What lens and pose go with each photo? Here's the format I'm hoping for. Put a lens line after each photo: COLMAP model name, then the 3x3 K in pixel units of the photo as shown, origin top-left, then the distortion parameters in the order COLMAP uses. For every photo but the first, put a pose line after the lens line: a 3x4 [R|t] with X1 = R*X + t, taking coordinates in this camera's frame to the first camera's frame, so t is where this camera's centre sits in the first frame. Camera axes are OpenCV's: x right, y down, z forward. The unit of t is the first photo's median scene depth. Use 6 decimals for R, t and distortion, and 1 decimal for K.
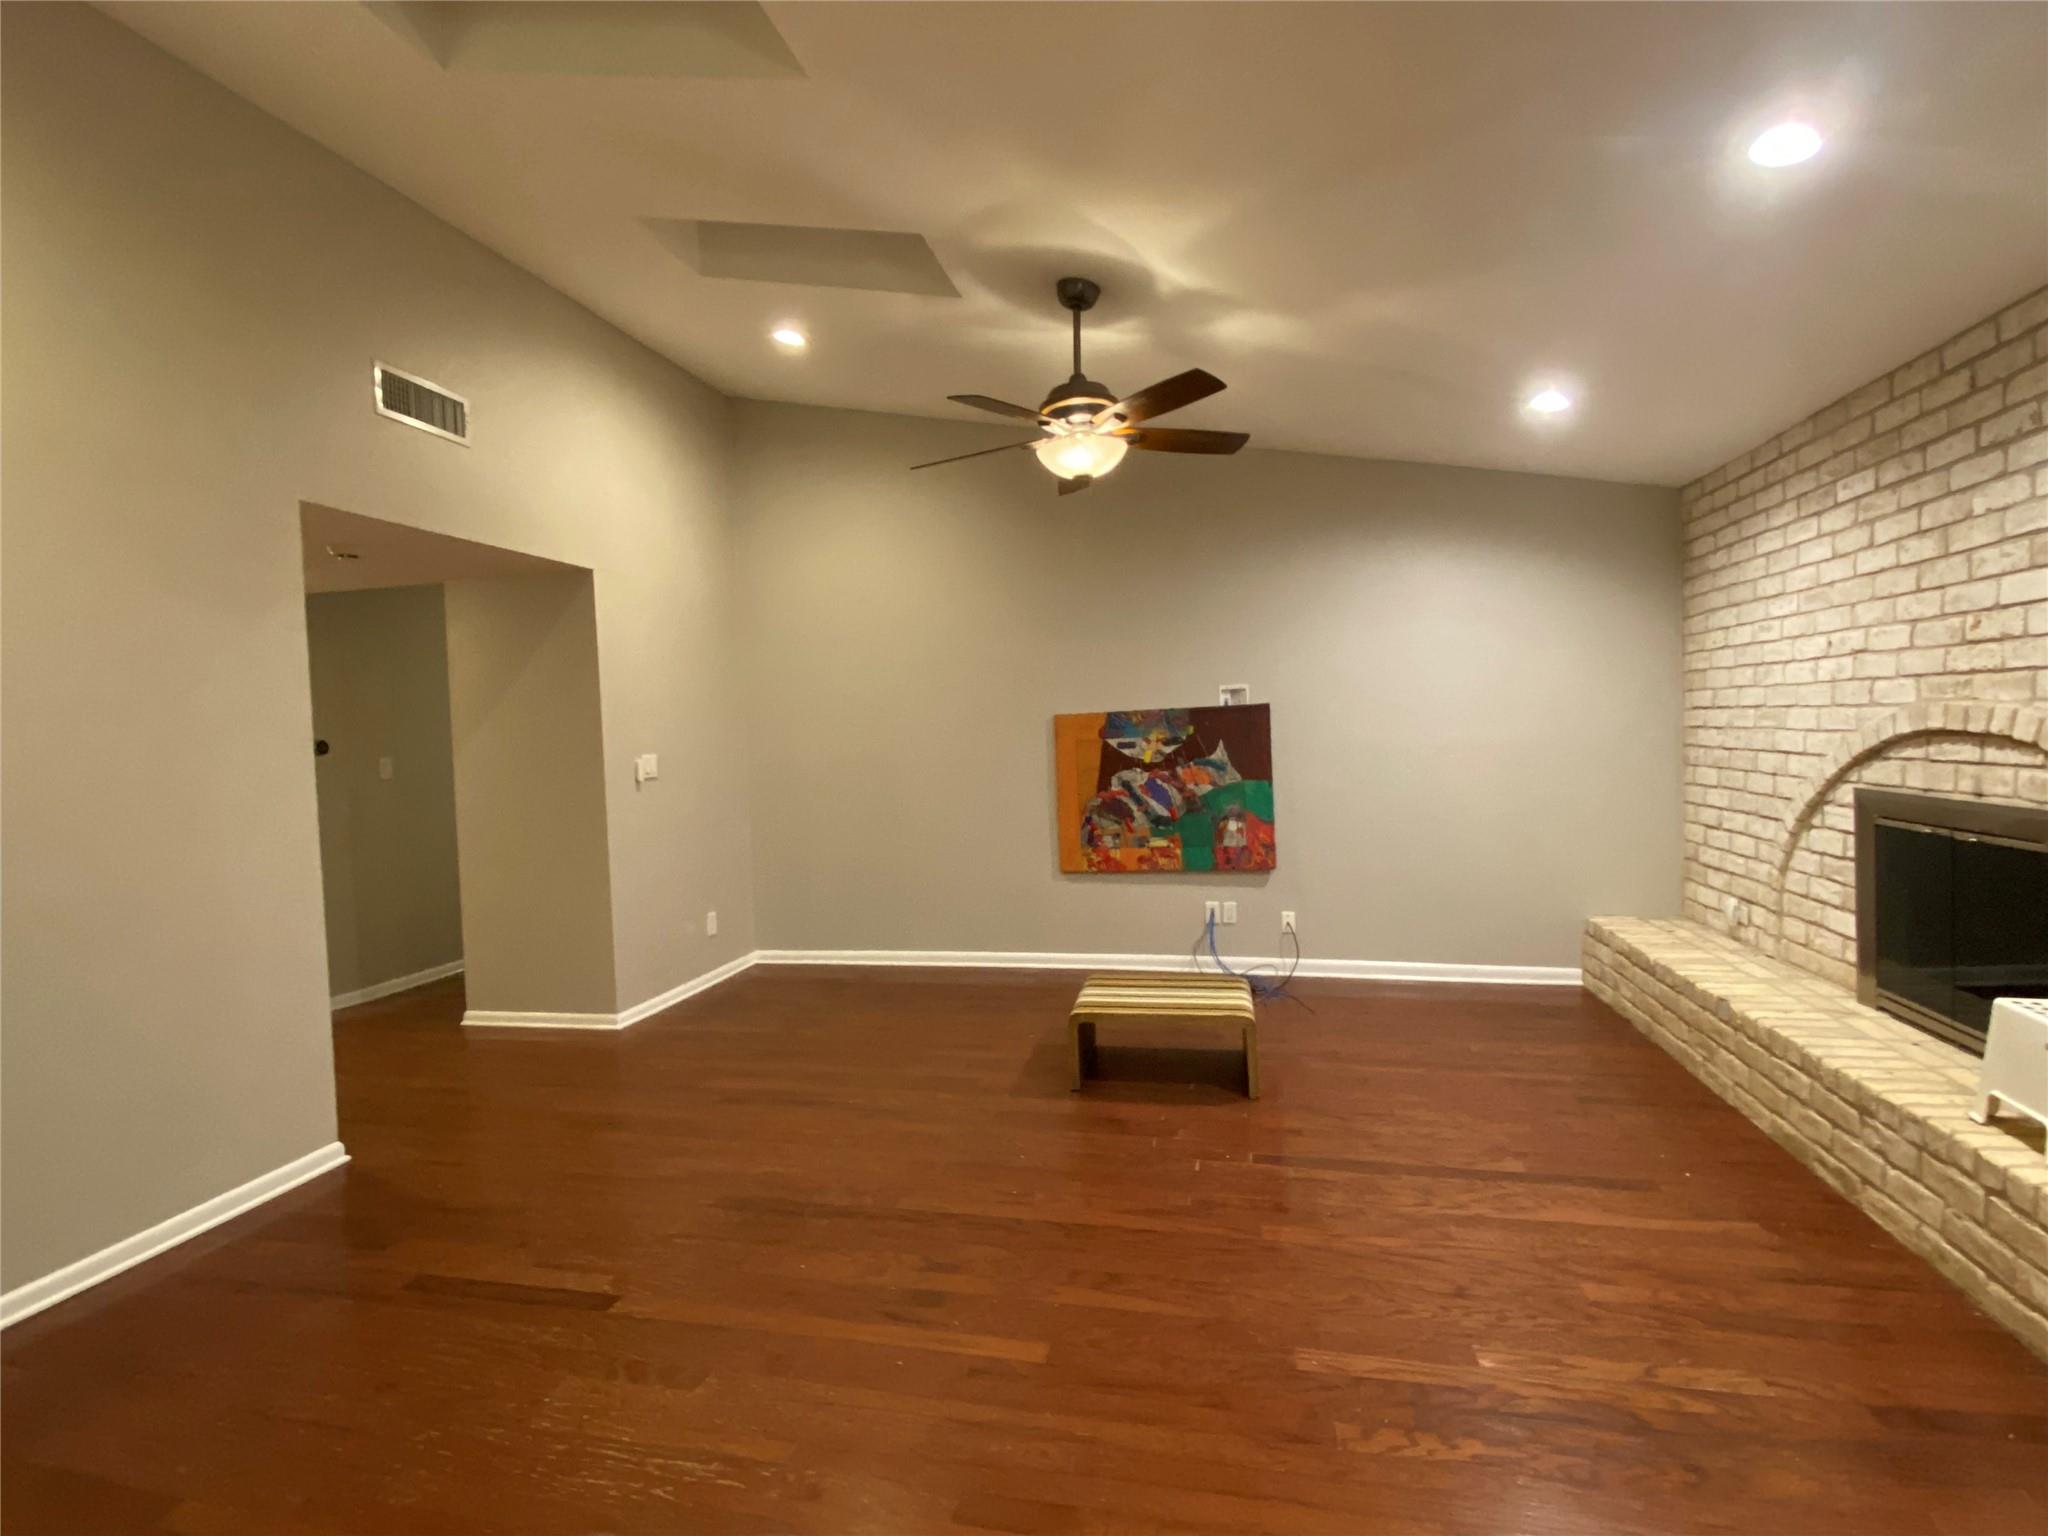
lens RADIAL K [[987.3, 0, 1023.9], [0, 987.3, 772.0], [0, 0, 1]] dist [-0.017976, -0.002927]
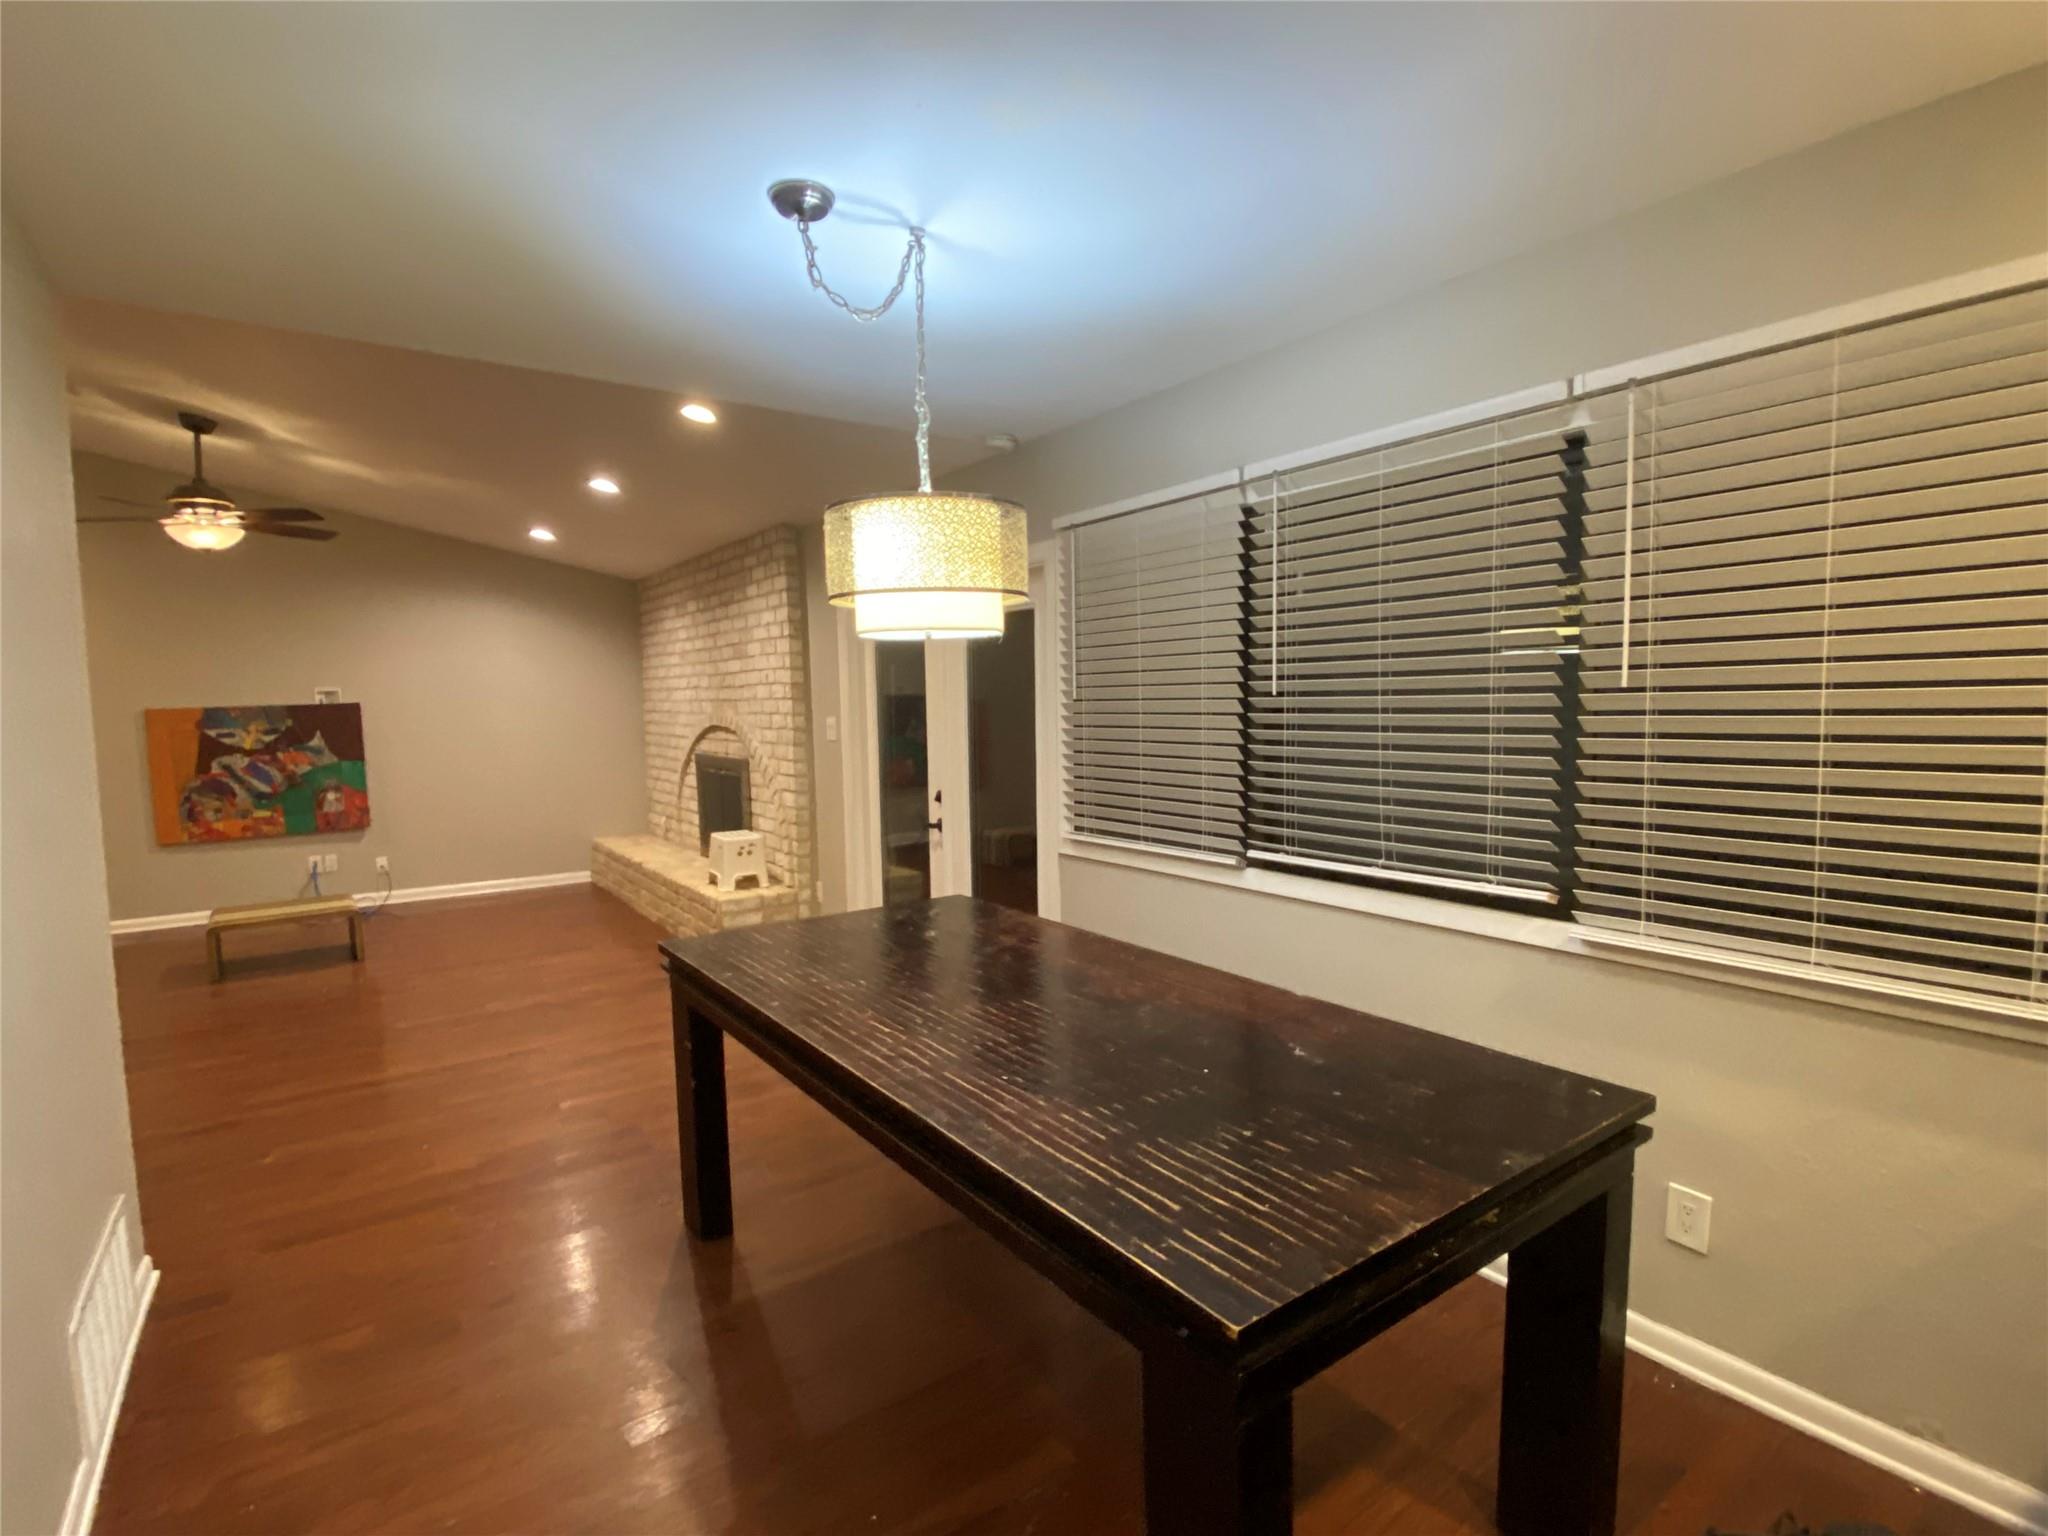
lens RADIAL K [[987.3, 0, 1030.2], [0, 987.3, 777.0], [0, 0, 1]] dist [-0.017976, -0.002927]
pose [[0.656891, -0.039612, 0.752944, -0.154847], [0.024384, 0.999213, 0.031295, 0.011171], [-0.753591, -0.002197, 0.657340, -0.552181]]
